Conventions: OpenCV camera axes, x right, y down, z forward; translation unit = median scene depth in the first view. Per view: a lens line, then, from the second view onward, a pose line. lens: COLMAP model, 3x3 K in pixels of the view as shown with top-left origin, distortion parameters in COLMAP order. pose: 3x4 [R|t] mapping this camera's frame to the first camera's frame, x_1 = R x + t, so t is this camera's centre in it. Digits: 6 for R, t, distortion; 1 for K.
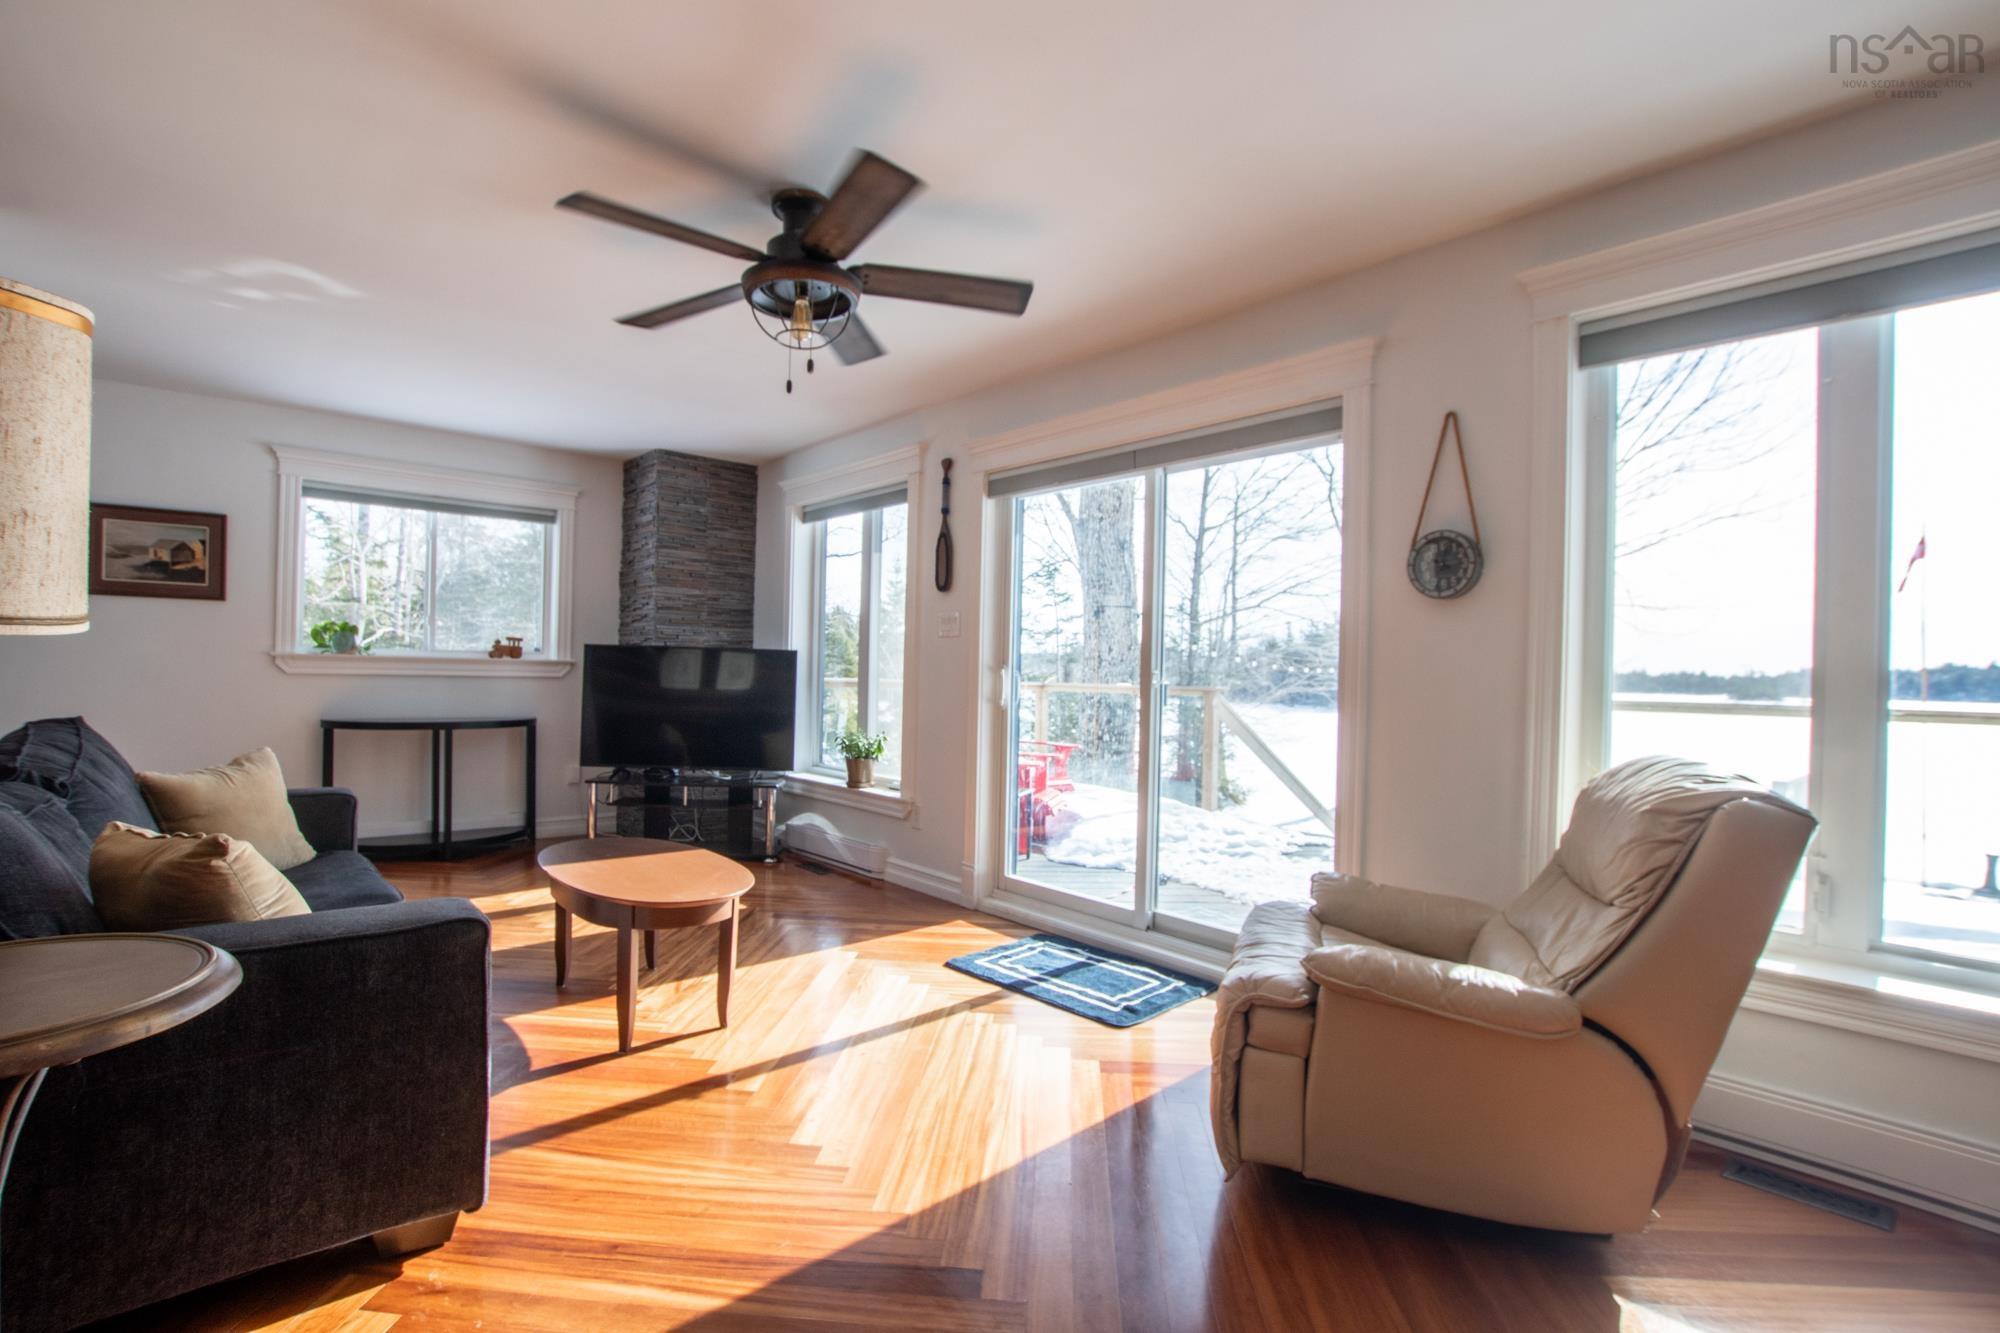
lens RADIAL K [[955.8, 0, 1000.0], [0, 955.8, 666.5], [0, 0, 1]] dist [-0.000998, -0.000037]
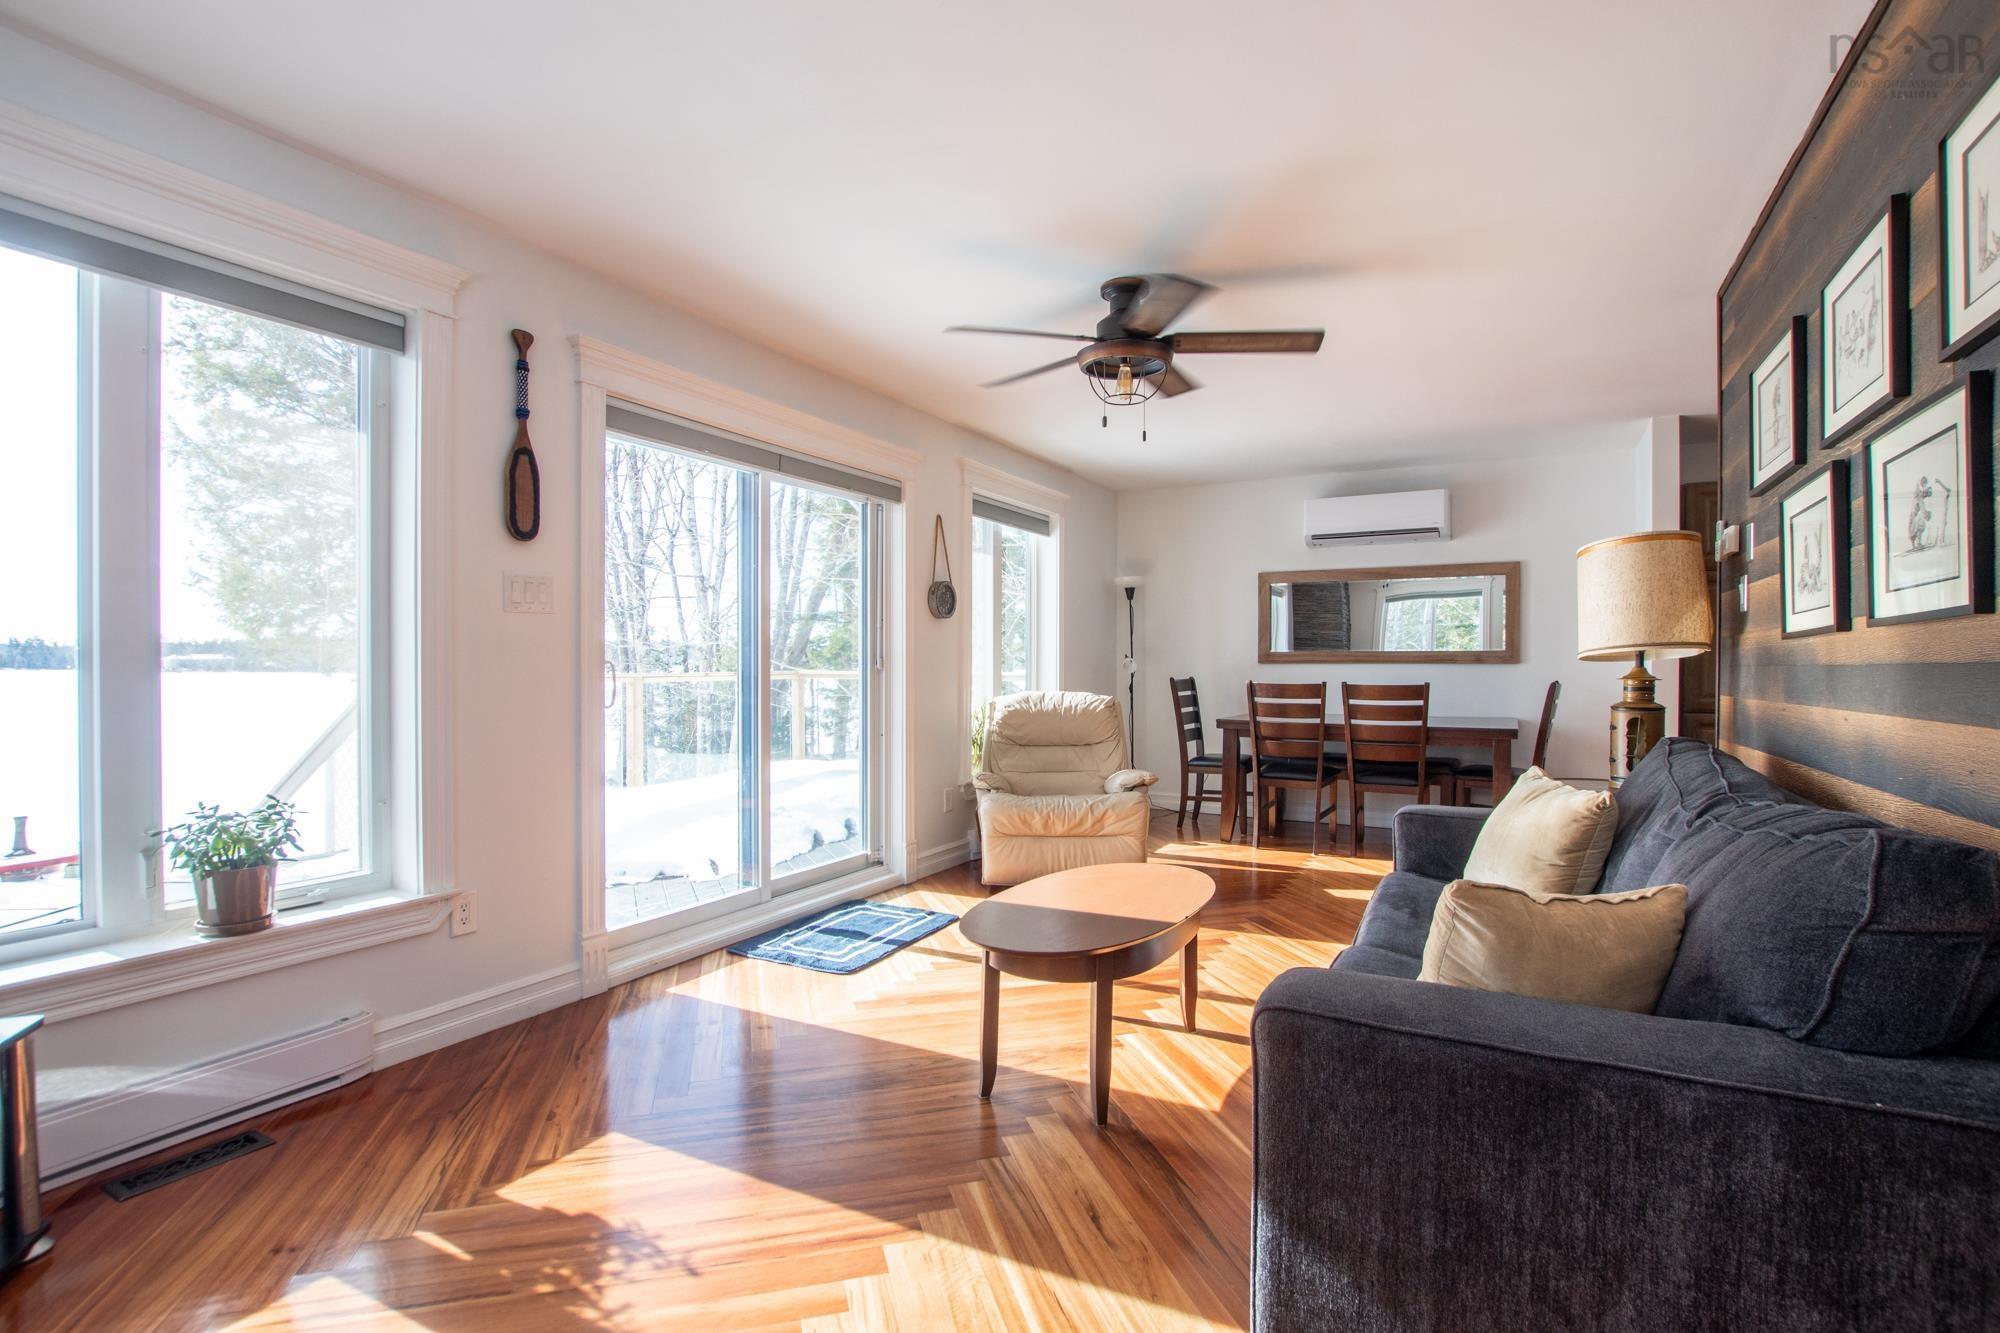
lens RADIAL K [[955.8, 0, 1000.0], [0, 955.8, 666.5], [0, 0, 1]] dist [-0.000998, -0.000037]
pose [[-0.350758, -0.022334, 0.936200, -0.966749], [-0.011942, 0.999741, 0.019376, -0.013073], [-0.936390, -0.004384, -0.350934, 1.163923]]
